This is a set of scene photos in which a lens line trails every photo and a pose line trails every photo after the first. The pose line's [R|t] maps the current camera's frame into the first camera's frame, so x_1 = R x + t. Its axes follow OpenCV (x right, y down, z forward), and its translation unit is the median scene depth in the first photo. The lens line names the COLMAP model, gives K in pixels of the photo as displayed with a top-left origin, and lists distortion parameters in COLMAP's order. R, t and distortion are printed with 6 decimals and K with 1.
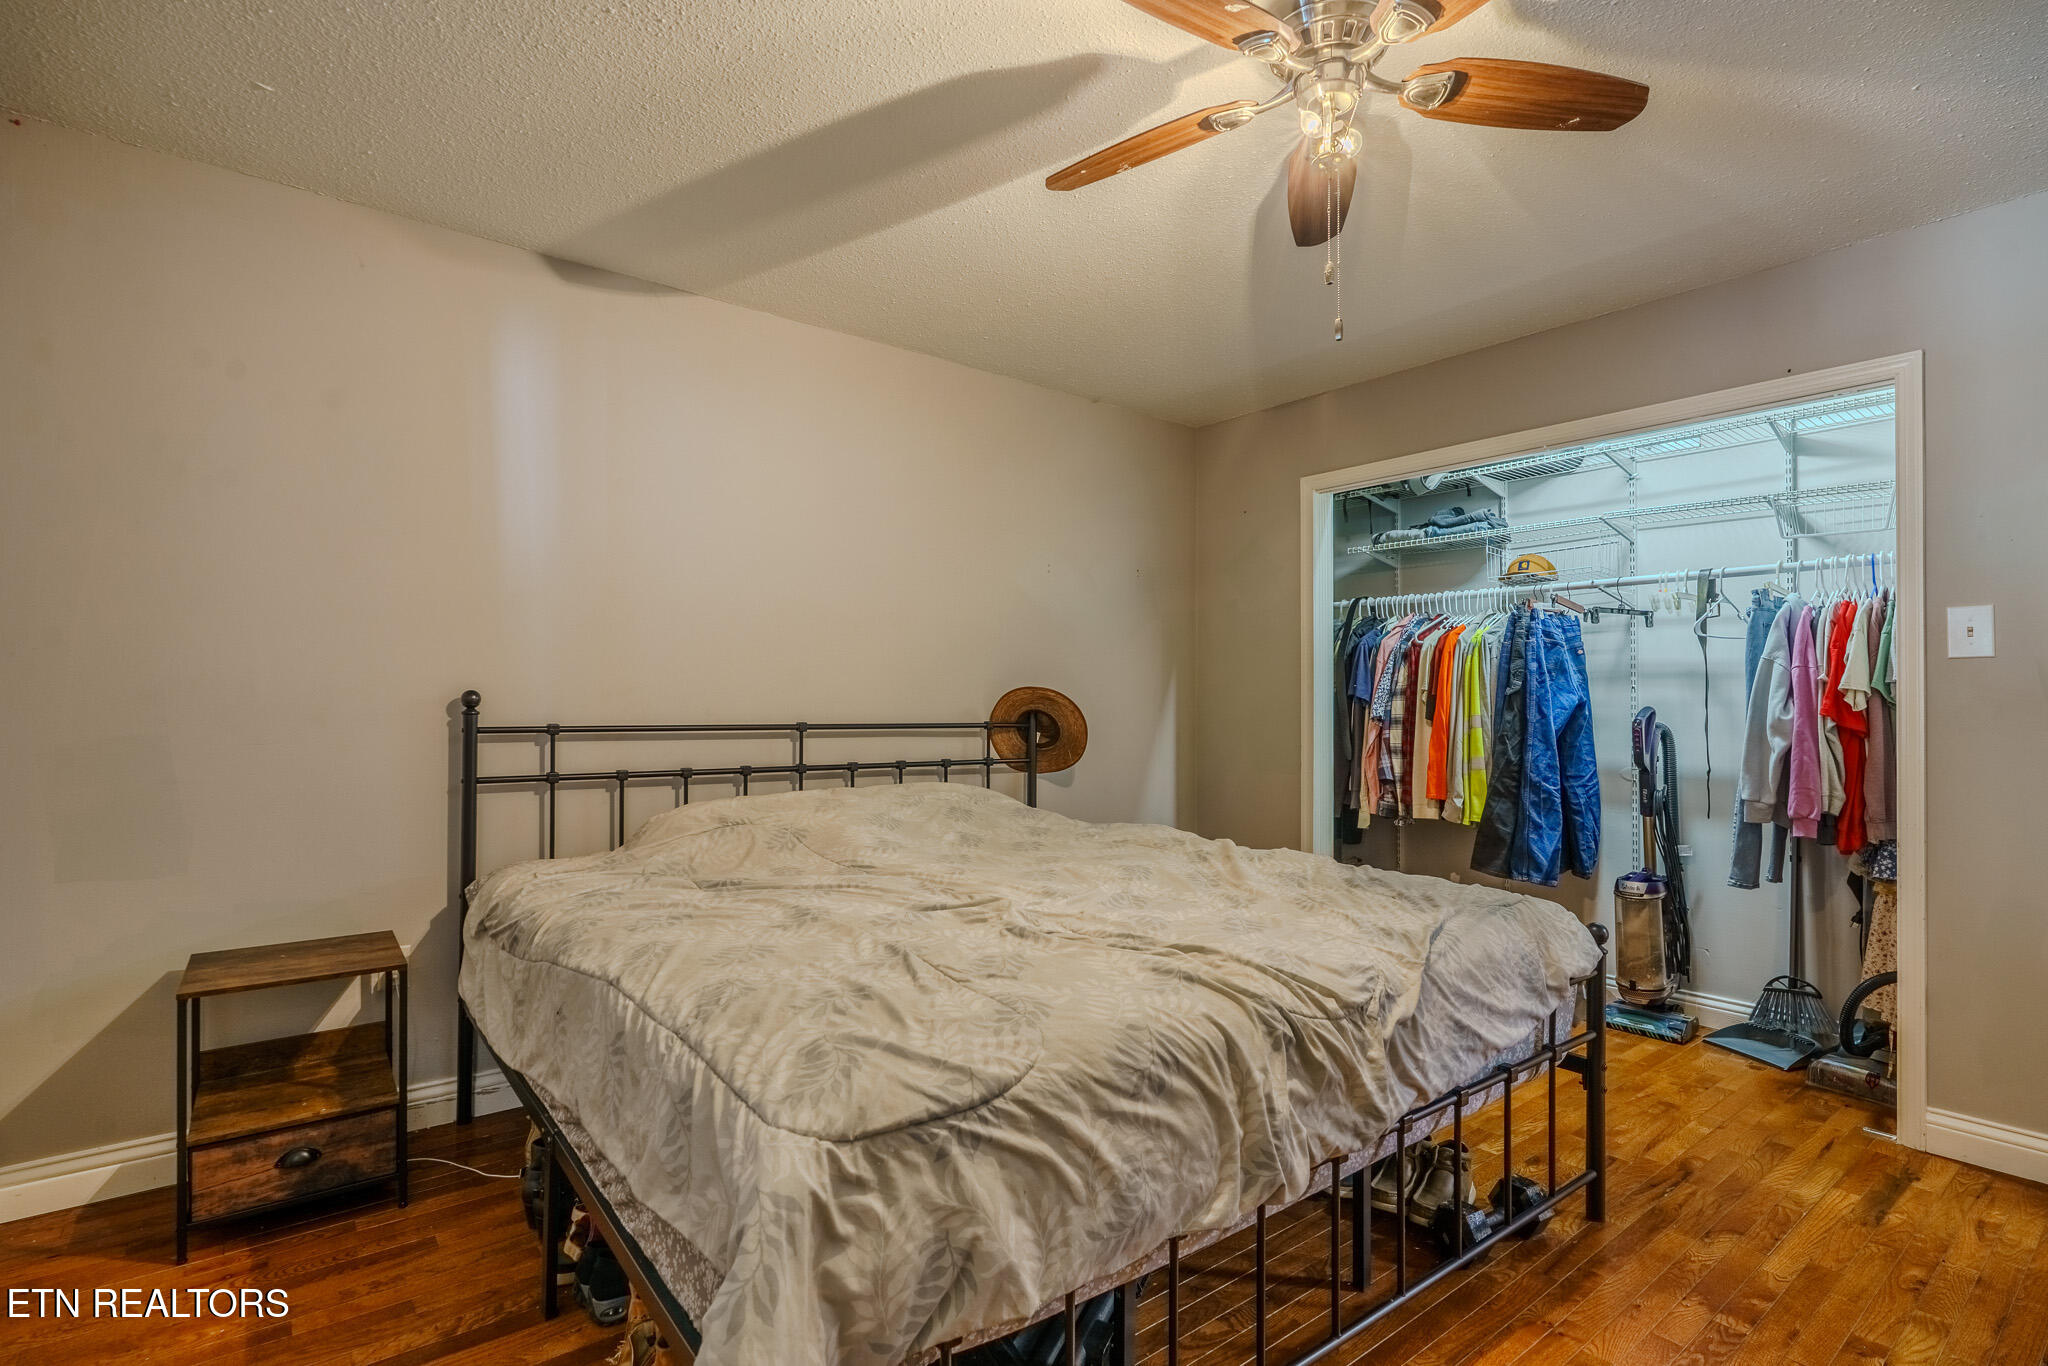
lens RADIAL K [[964.5, 0, 1019.7], [0, 964.5, 691.7], [0, 0, 1]] dist [0.001541, 0.000115]
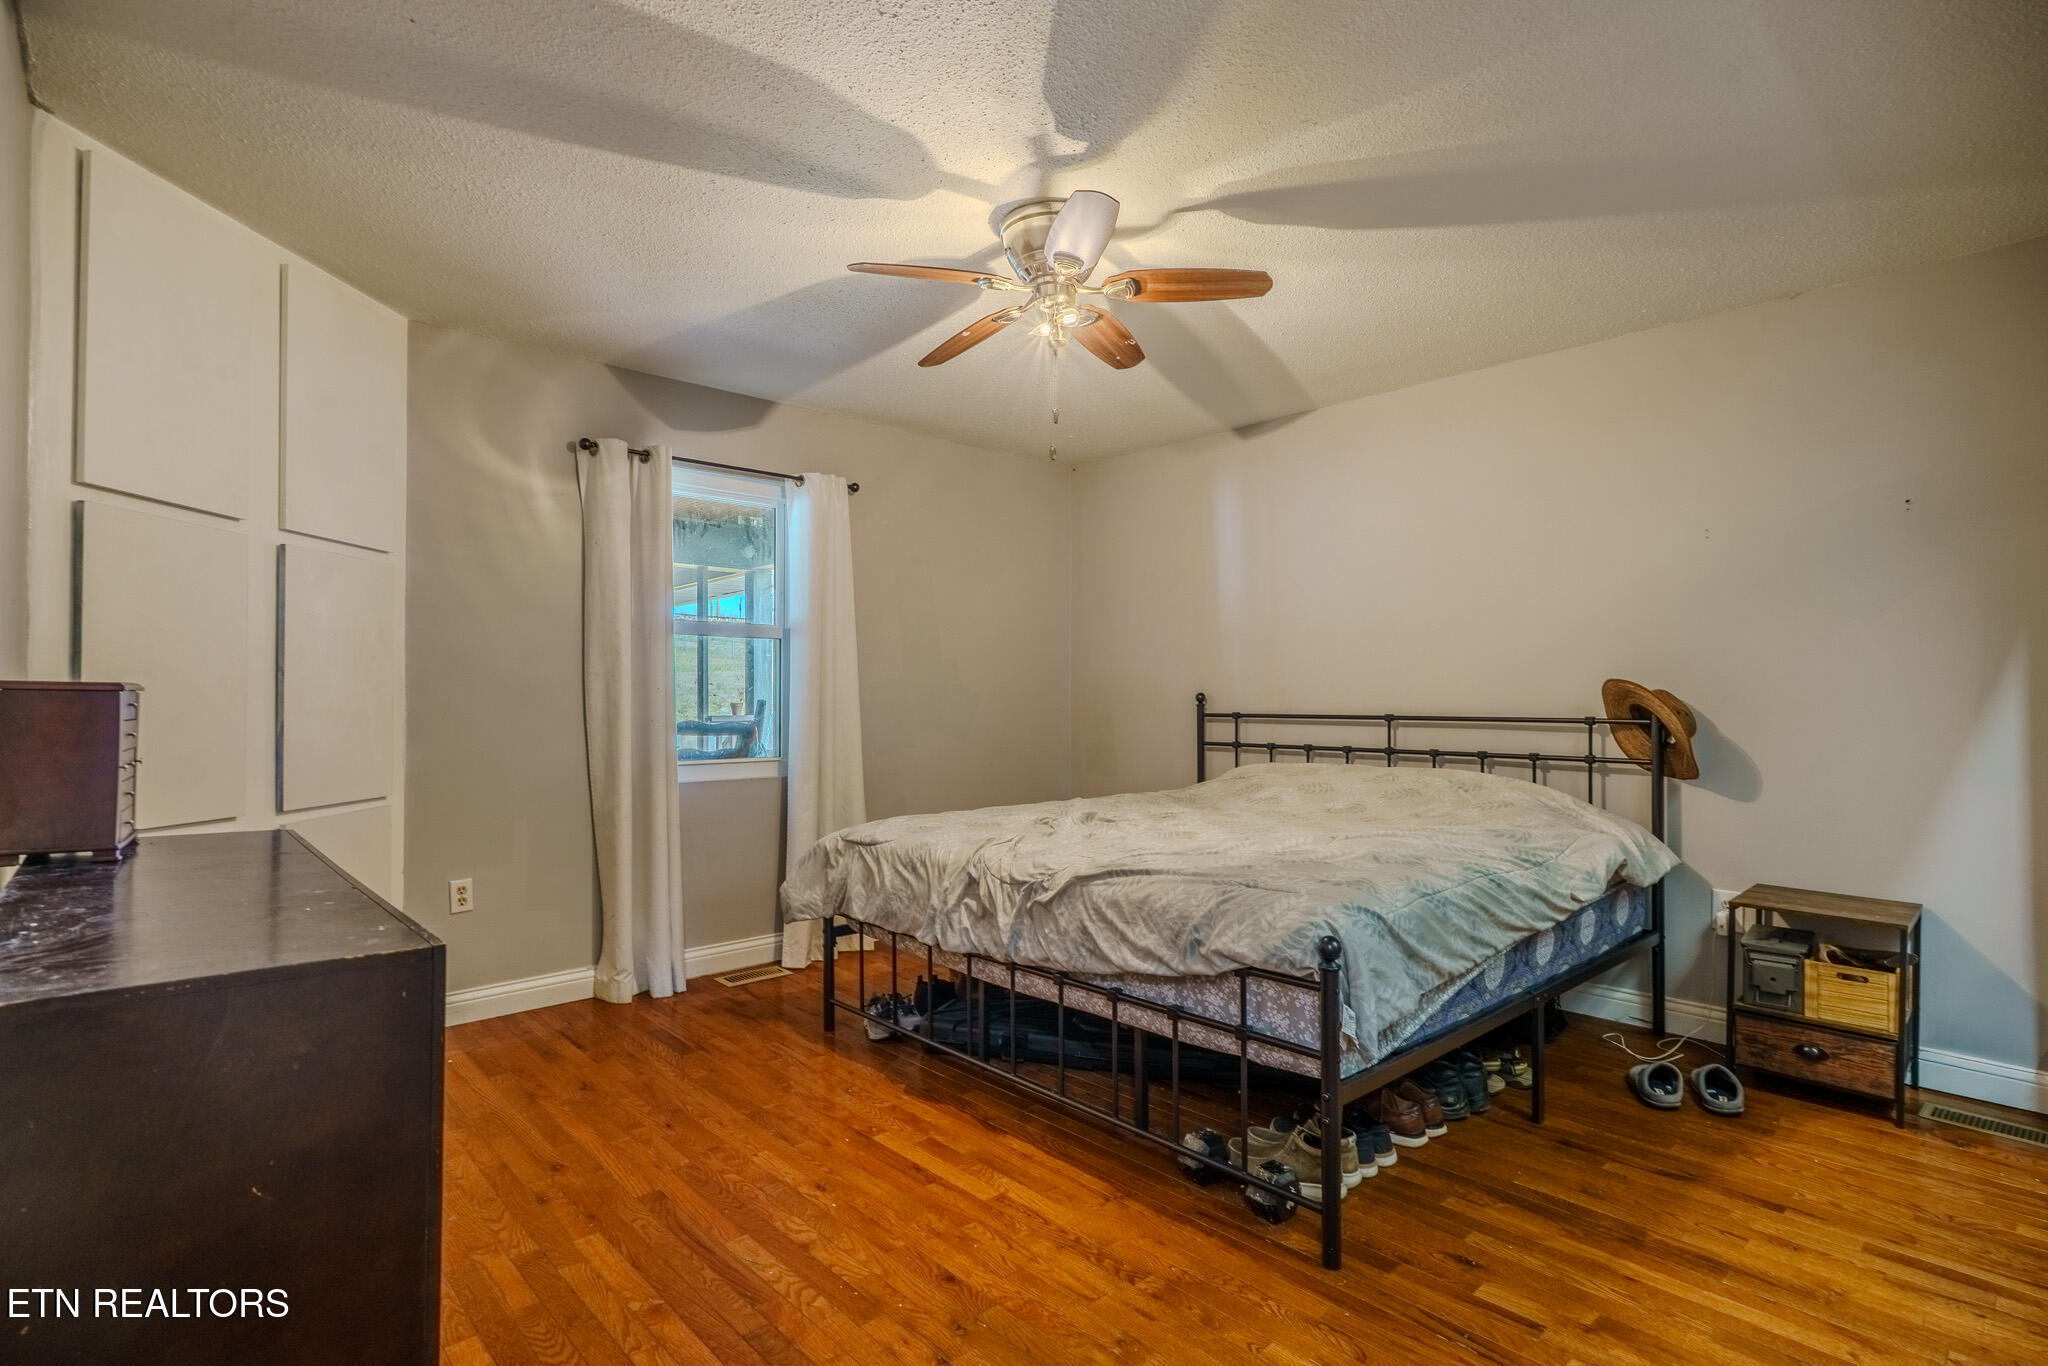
lens RADIAL K [[1001.3, 0, 1024.0], [0, 1001.3, 683.0], [0, 0, 1]] dist [0.000921, 0.000080]
pose [[0.089592, -0.012798, -0.995896, 1.200314], [0.024222, 0.999650, -0.010667, -0.007235], [0.995684, -0.023166, 0.089871, 0.481730]]
